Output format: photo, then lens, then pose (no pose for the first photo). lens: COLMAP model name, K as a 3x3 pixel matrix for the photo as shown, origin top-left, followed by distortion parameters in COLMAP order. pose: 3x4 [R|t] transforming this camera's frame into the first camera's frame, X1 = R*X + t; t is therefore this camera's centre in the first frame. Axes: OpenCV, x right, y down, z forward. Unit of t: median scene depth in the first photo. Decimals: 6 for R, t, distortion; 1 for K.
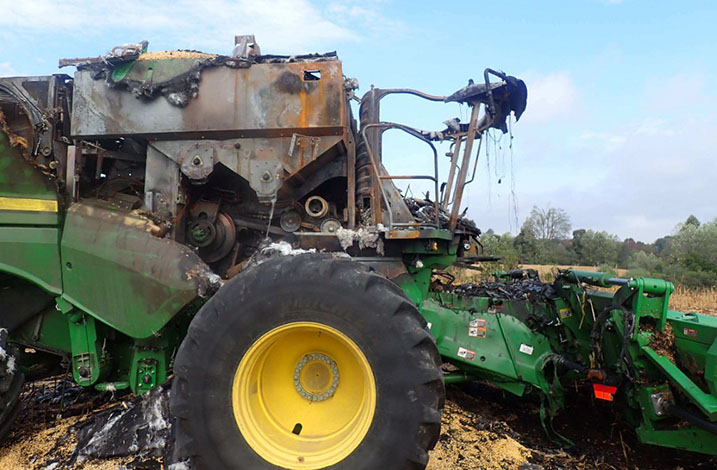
lens RADIAL K [[543.1, 0, 357.4], [0, 543.1, 208.4], [0, 0, 1]] dist [0.009533, 0.006122]
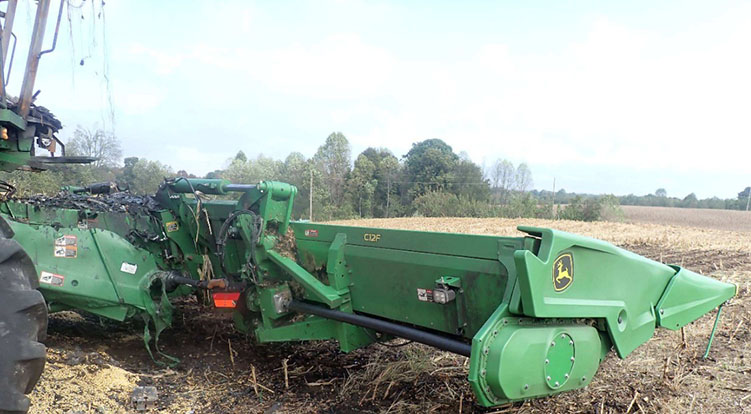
lens RADIAL K [[578.6, 0, 376.8], [0, 578.6, 286.5], [0, 0, 1]] dist [0.013510, 0.001184]
pose [[0.708551, -0.084728, 0.700555, -0.060939], [-0.096048, 0.971947, 0.214695, 0.051397], [-0.699093, -0.219409, 0.680536, 0.089191]]
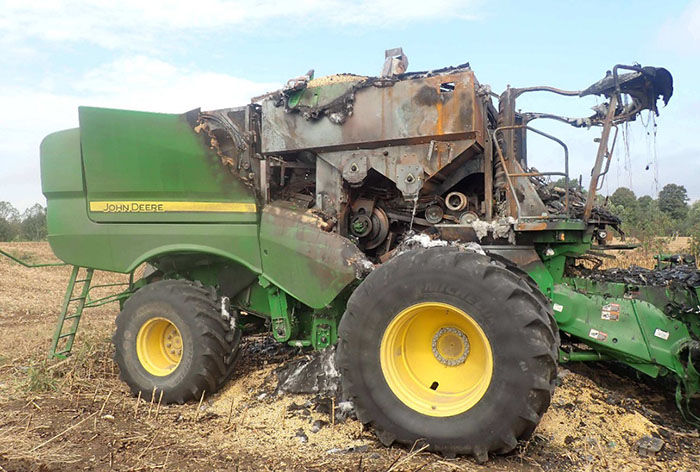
lens RADIAL K [[542.6, 0, 341.5], [0, 542.6, 233.3], [0, 0, 1]] dist [0.015891, -0.004417]
pose [[0.938607, -0.006901, -0.344920, 0.099078], [0.039634, 0.995337, 0.087940, -0.049447], [0.342705, -0.096211, 0.934504, -0.166333]]
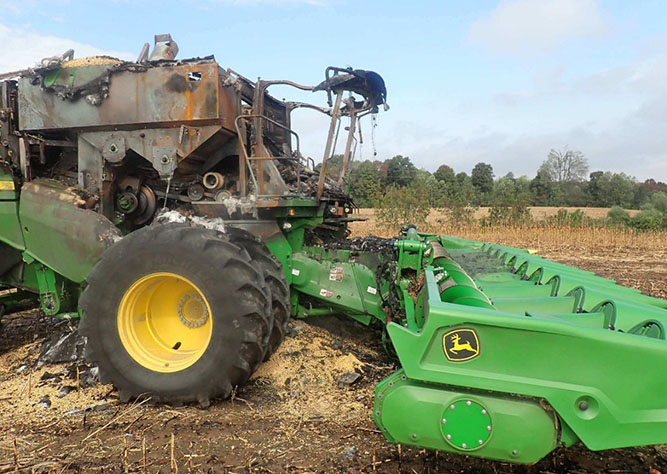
lens RADIAL K [[508.3, 0, 334.6], [0, 508.3, 235.2], [0, 0, 1]] dist [0.006905, 0.001883]
pose [[0.995580, -0.007431, -0.093626, 0.341613], [0.021865, 0.987812, 0.154110, -0.058005], [0.091340, -0.155476, 0.983608, -0.173603]]
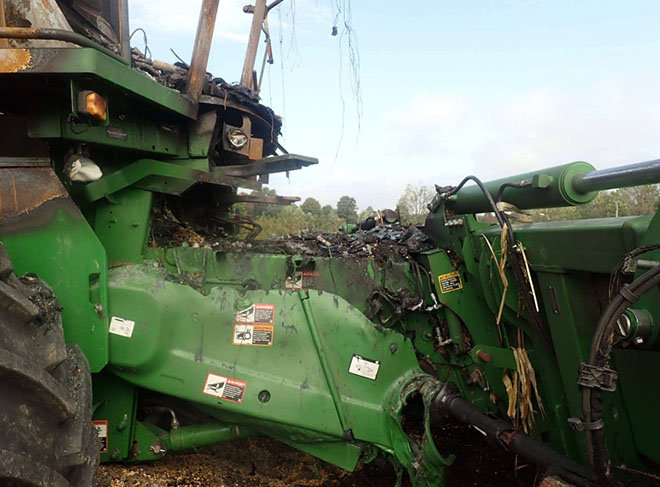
lens RADIAL K [[507.3, 0, 336.4], [0, 507.3, 249.6], [0, 0, 1]] dist [0.014725, 0.001215]
pose [[0.984835, -0.028945, 0.171063, 0.225635], [0.008269, 0.992695, 0.120366, 0.117641], [-0.173297, -0.117126, 0.977880, 0.627868]]
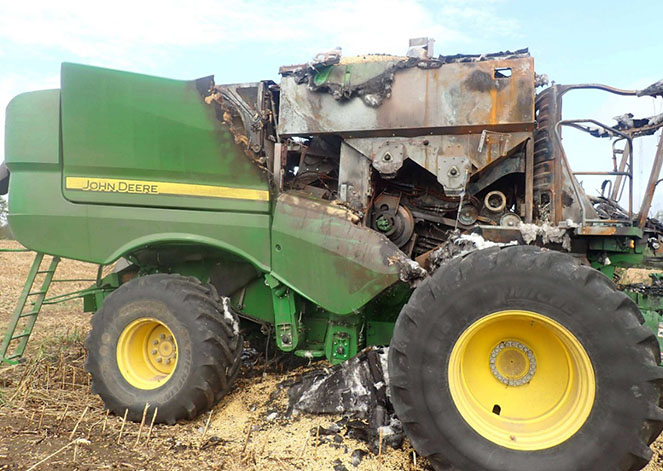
lens RADIAL K [[505.8, 0, 330.4], [0, 505.8, 229.1], [0, 0, 1]] dist [0.013552, 0.001769]
pose [[0.973561, 0.034191, -0.225853, -0.174172], [-0.023228, 0.998427, 0.051020, 0.008338], [0.227243, -0.044424, 0.972824, -0.018510]]
